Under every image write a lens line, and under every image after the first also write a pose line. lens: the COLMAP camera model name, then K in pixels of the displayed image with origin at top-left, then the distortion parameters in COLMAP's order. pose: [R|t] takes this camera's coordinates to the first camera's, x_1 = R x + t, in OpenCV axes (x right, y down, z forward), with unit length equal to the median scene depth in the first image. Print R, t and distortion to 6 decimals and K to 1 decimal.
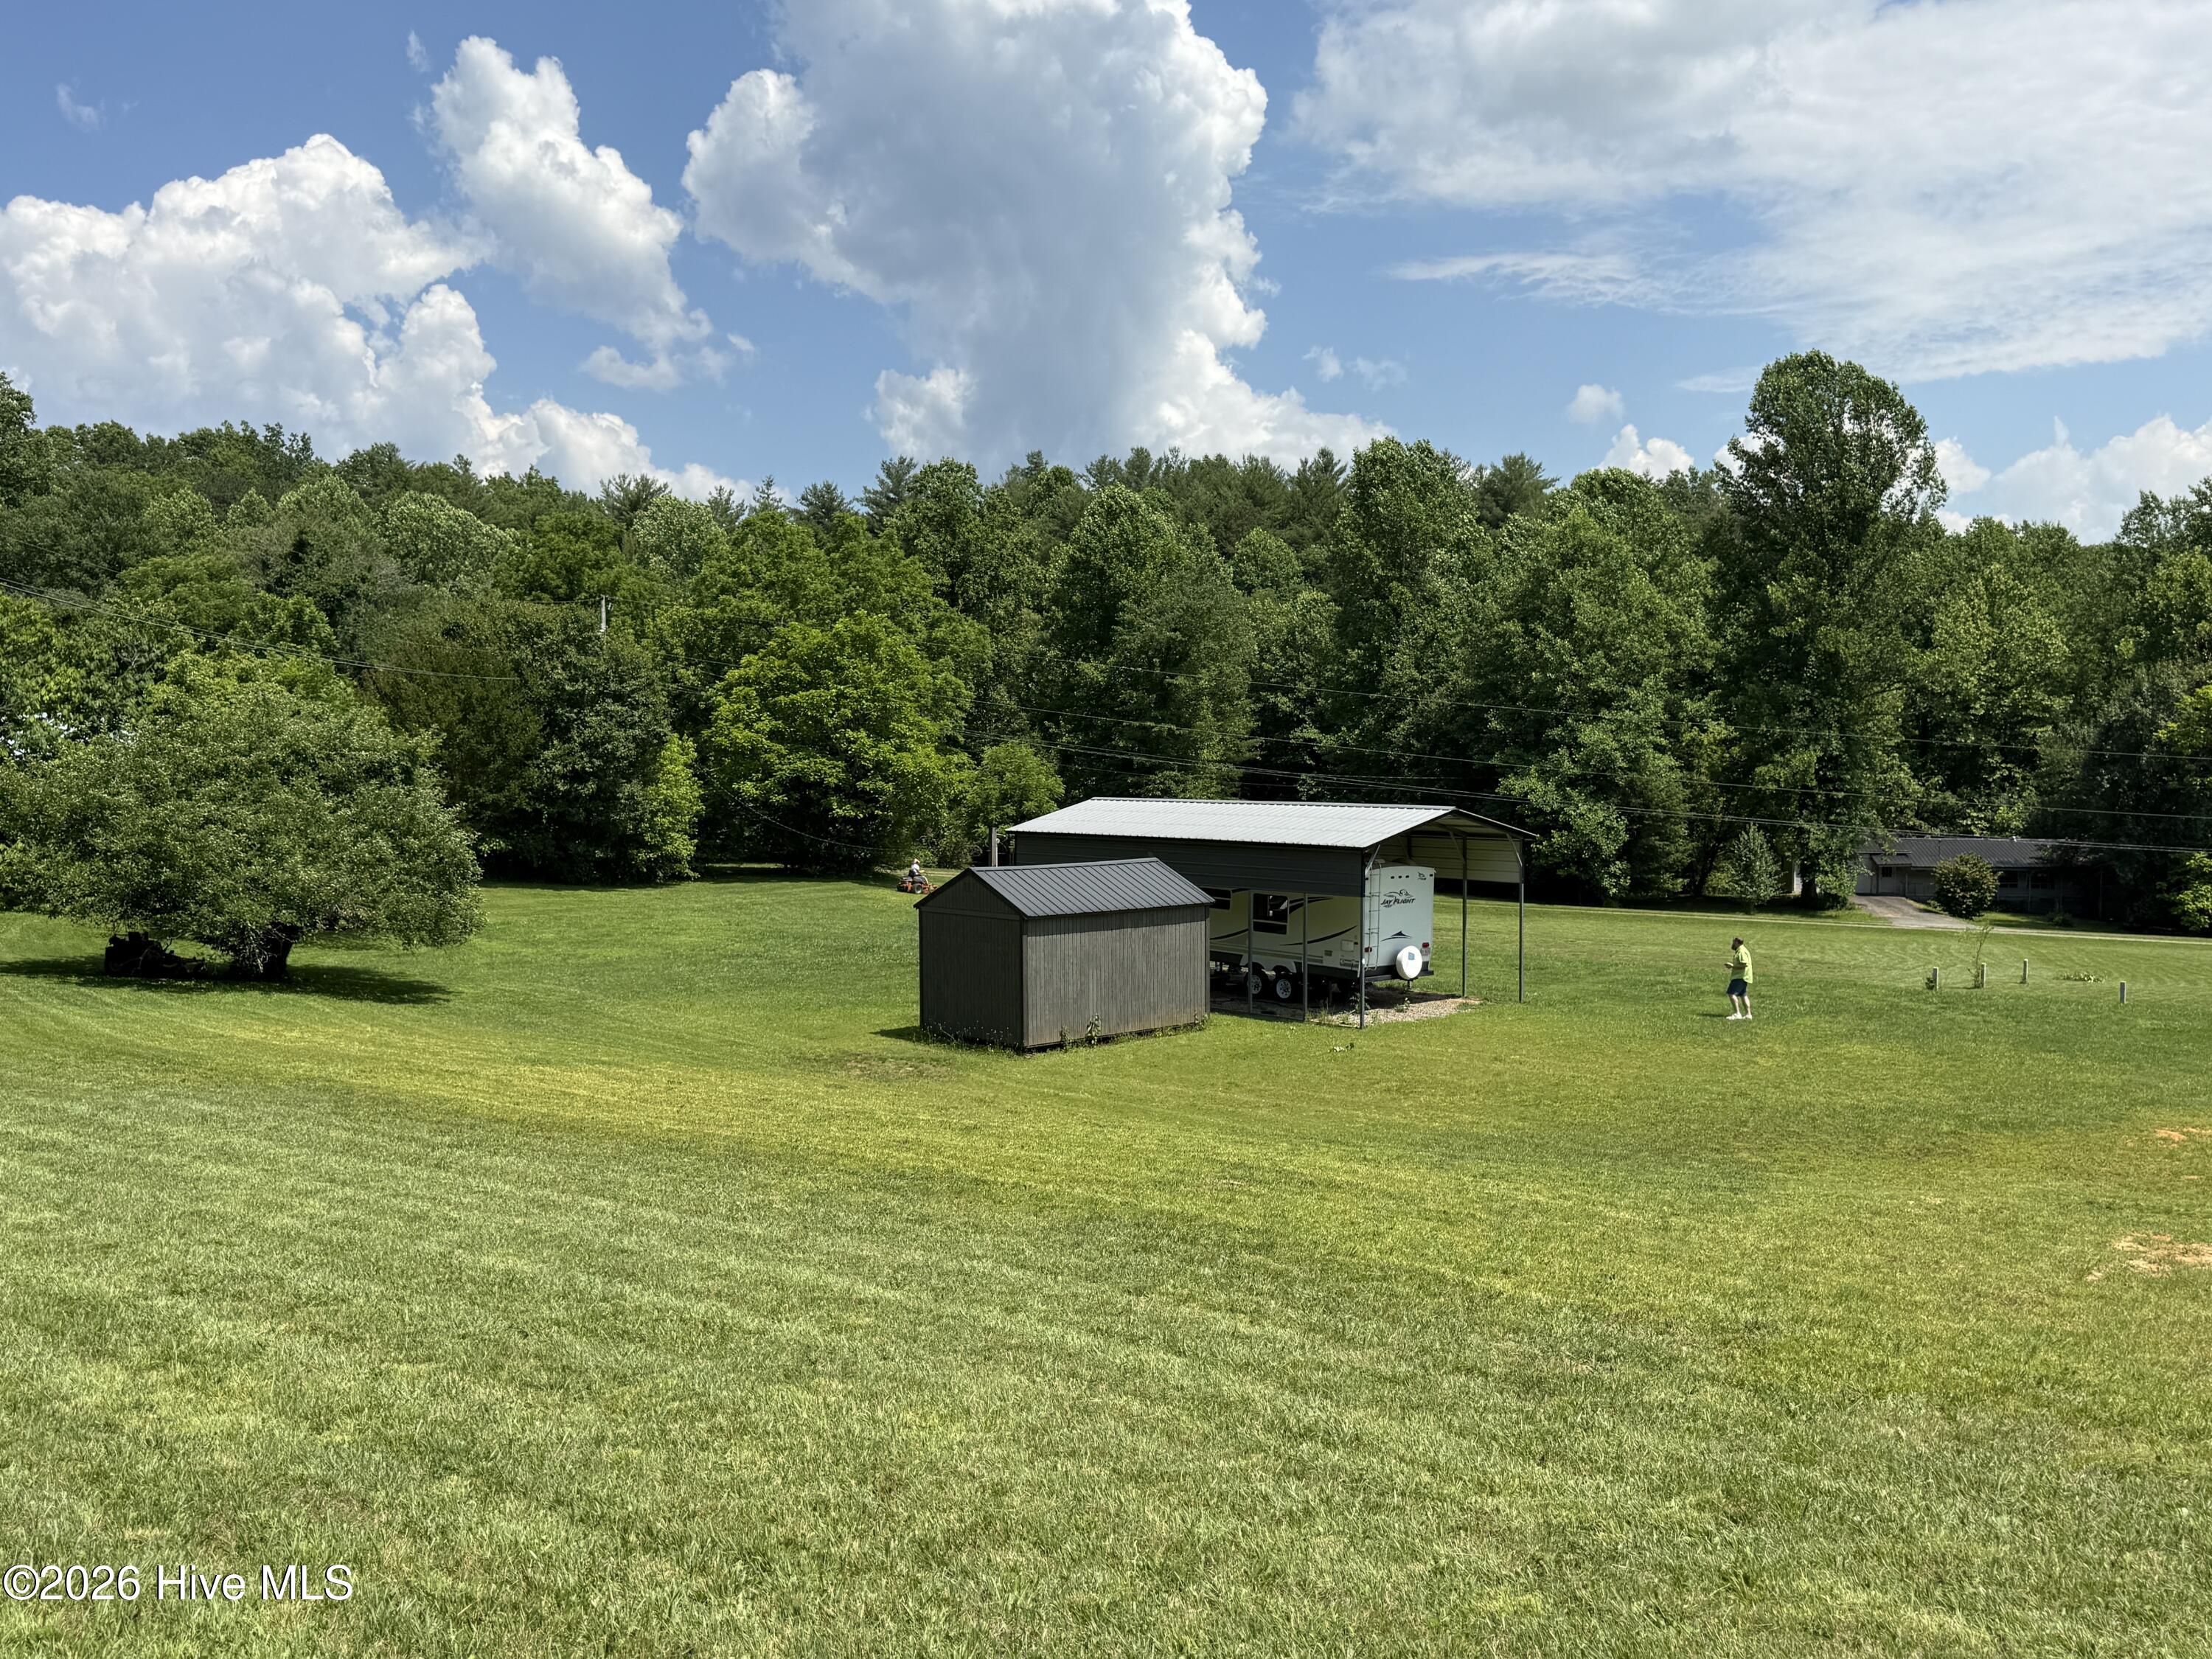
lens RADIAL K [[1896.5, 0, 1143.7], [0, 1896.5, 821.7], [0, 0, 1]] dist [0.076051, 0.000883]
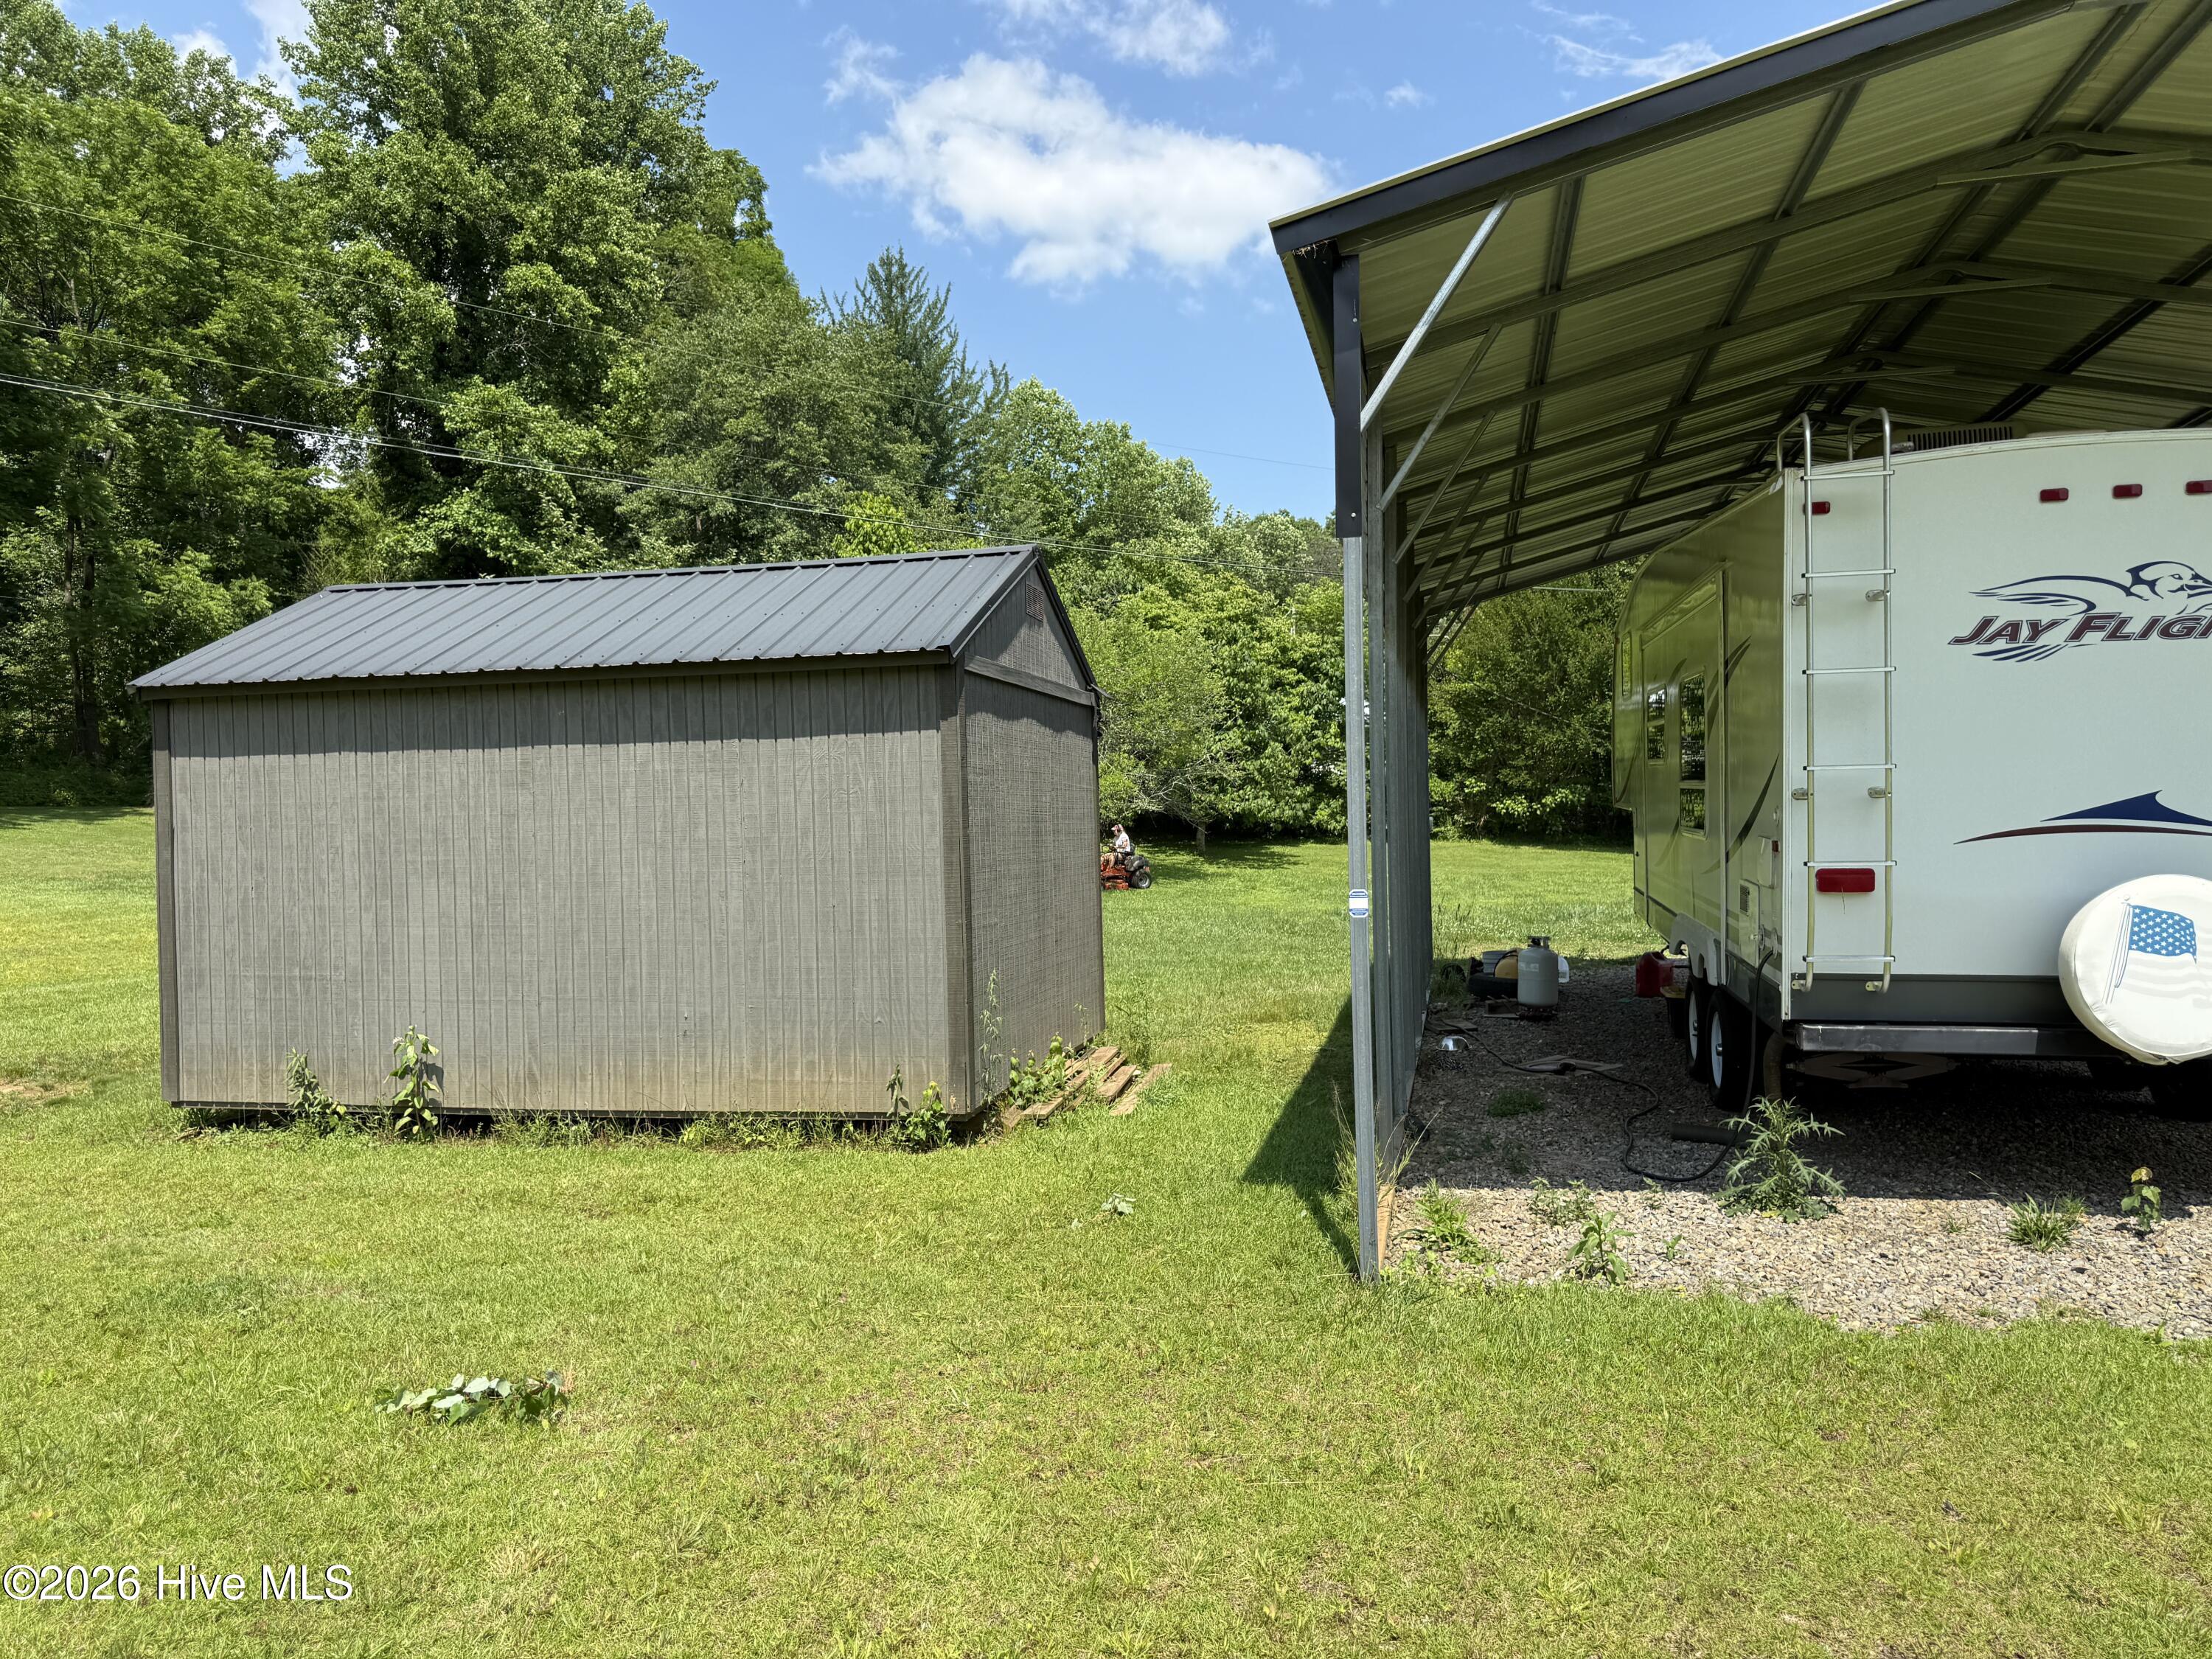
lens RADIAL K [[1542.5, 0, 1106.0], [0, 1542.5, 829.5], [0, 0, 1]] dist [0.056107, -0.084591]
pose [[0.530269, -0.008068, -0.847791, 0.201142], [-0.007150, 0.999877, -0.013987, 0.062733], [0.847799, 0.013478, 0.530146, 0.826346]]
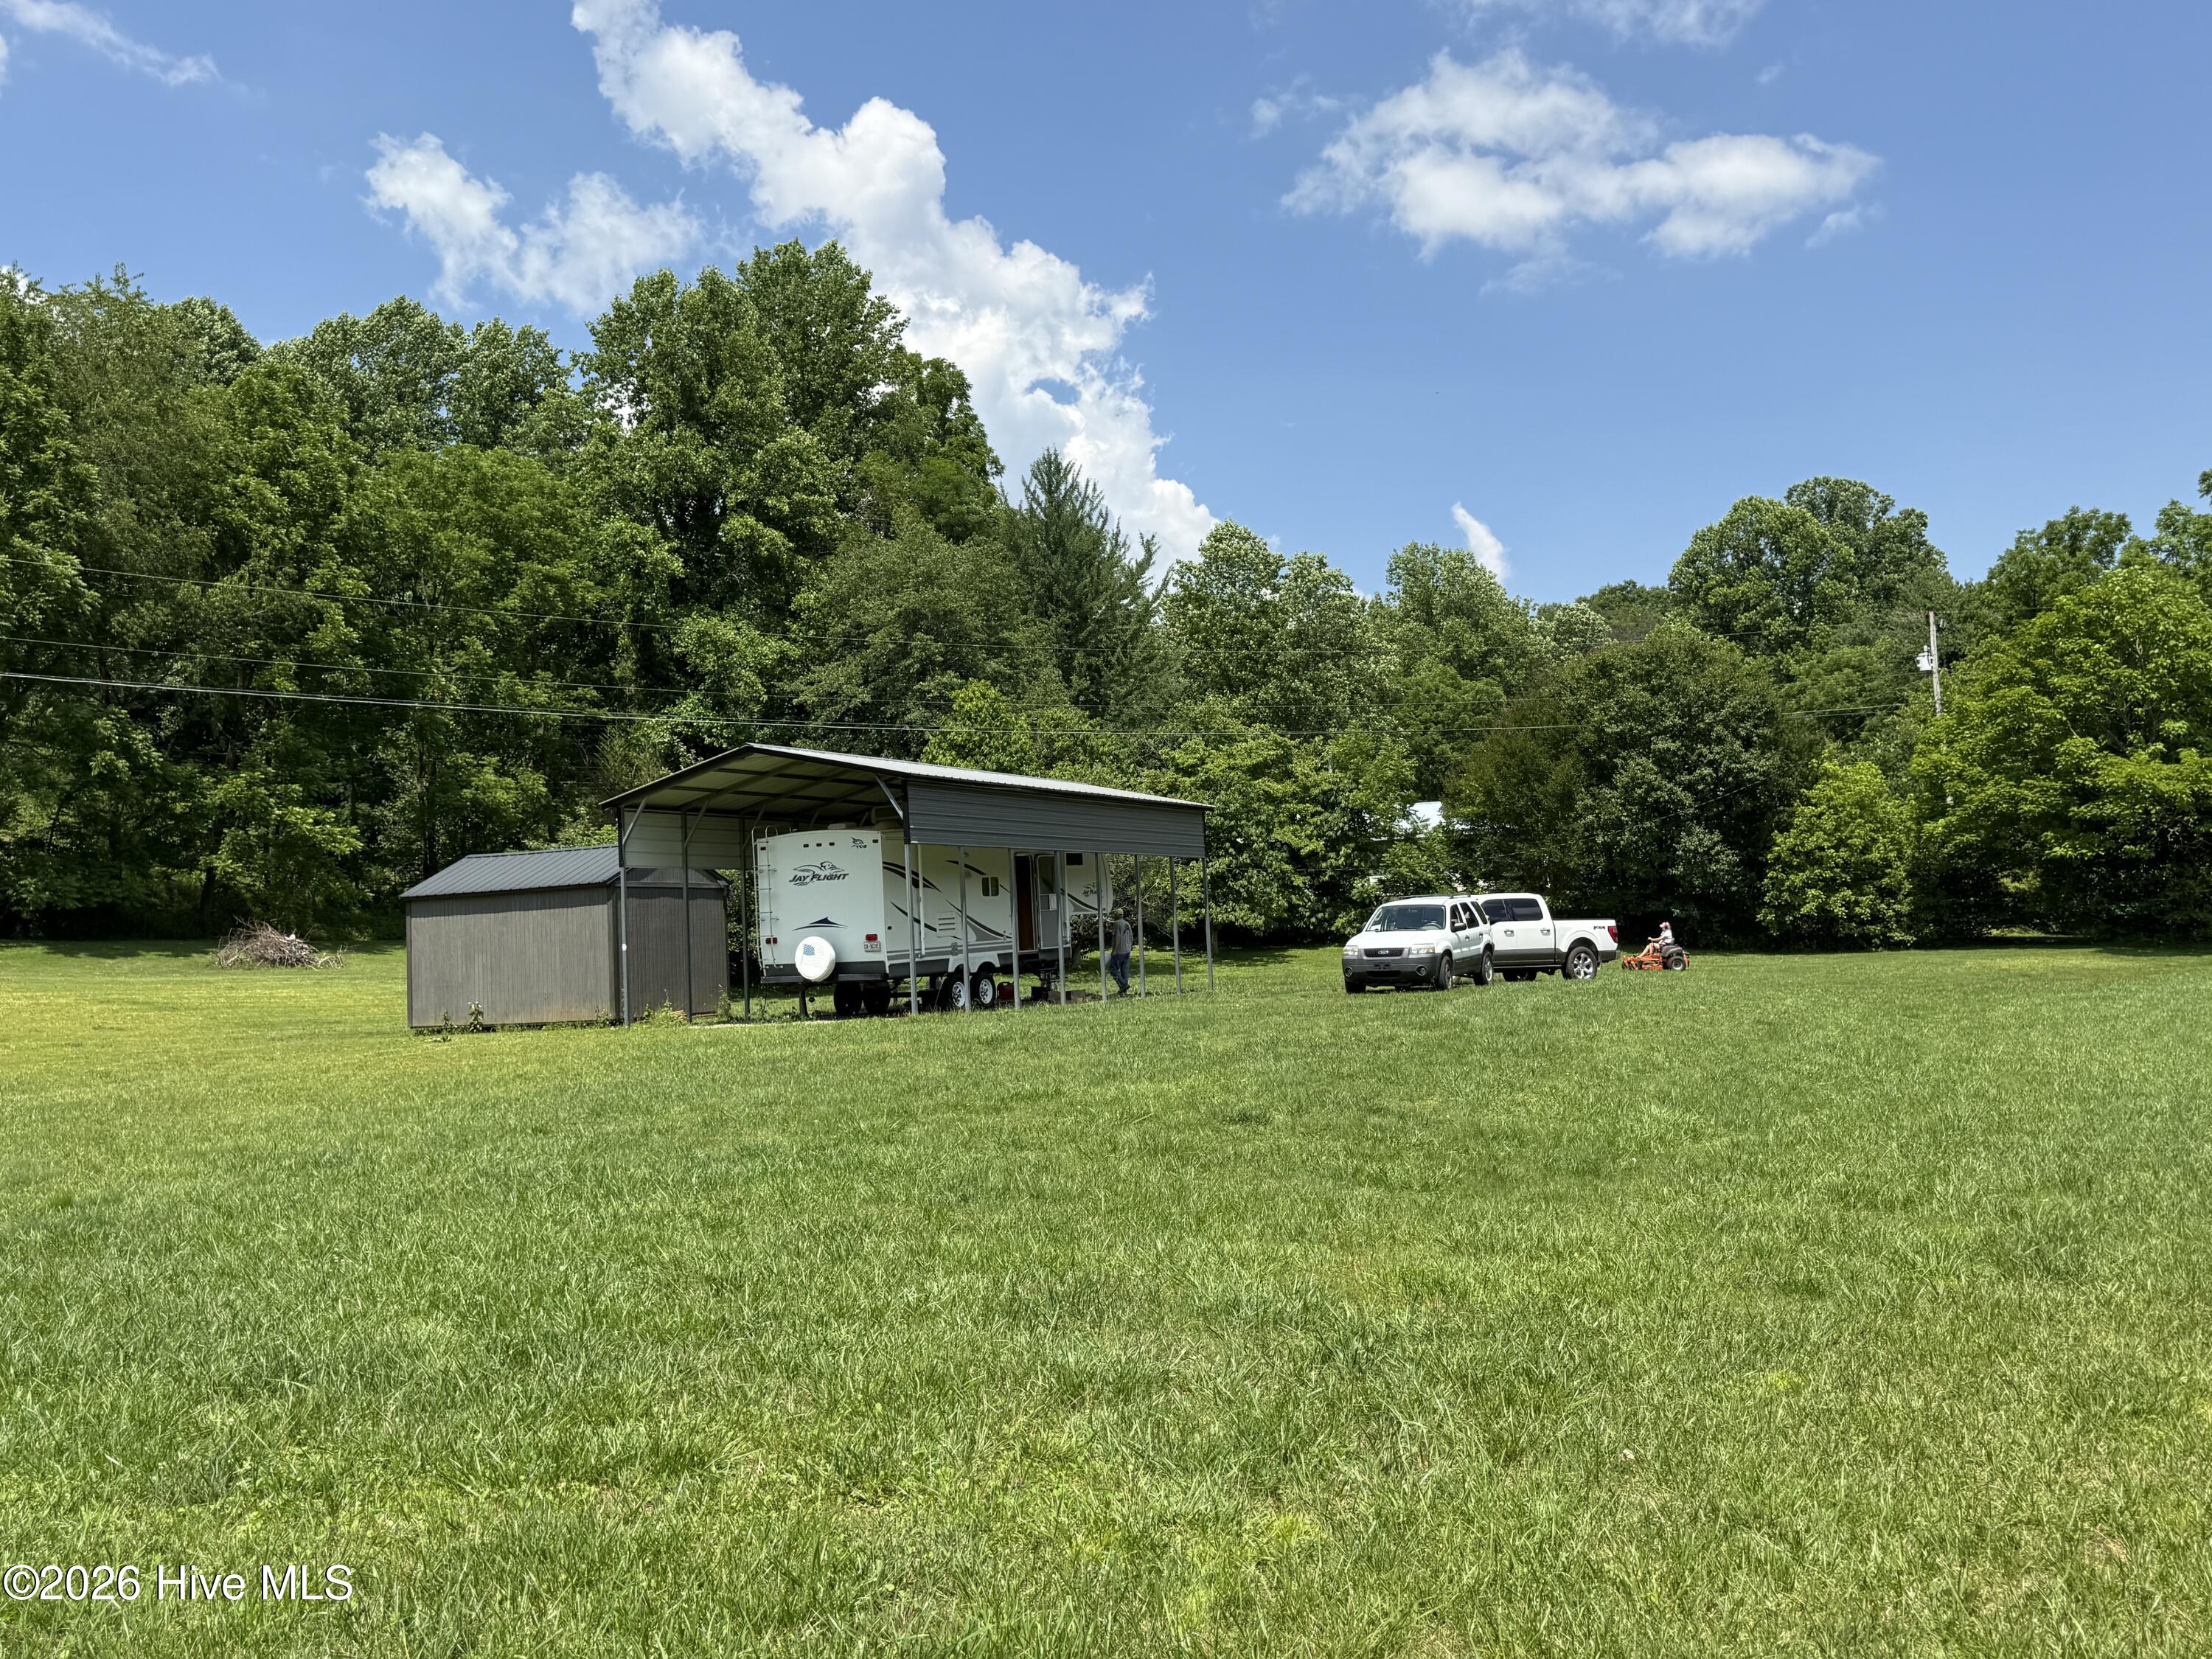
lens RADIAL K [[1896.5, 0, 1143.7], [0, 1896.5, 821.7], [0, 0, 1]] dist [0.076051, 0.000883]
pose [[0.309117, -0.080258, -0.947631, 0.858823], [0.009984, 0.996652, -0.081153, 0.080231], [0.950971, 0.015625, 0.308884, 0.876266]]
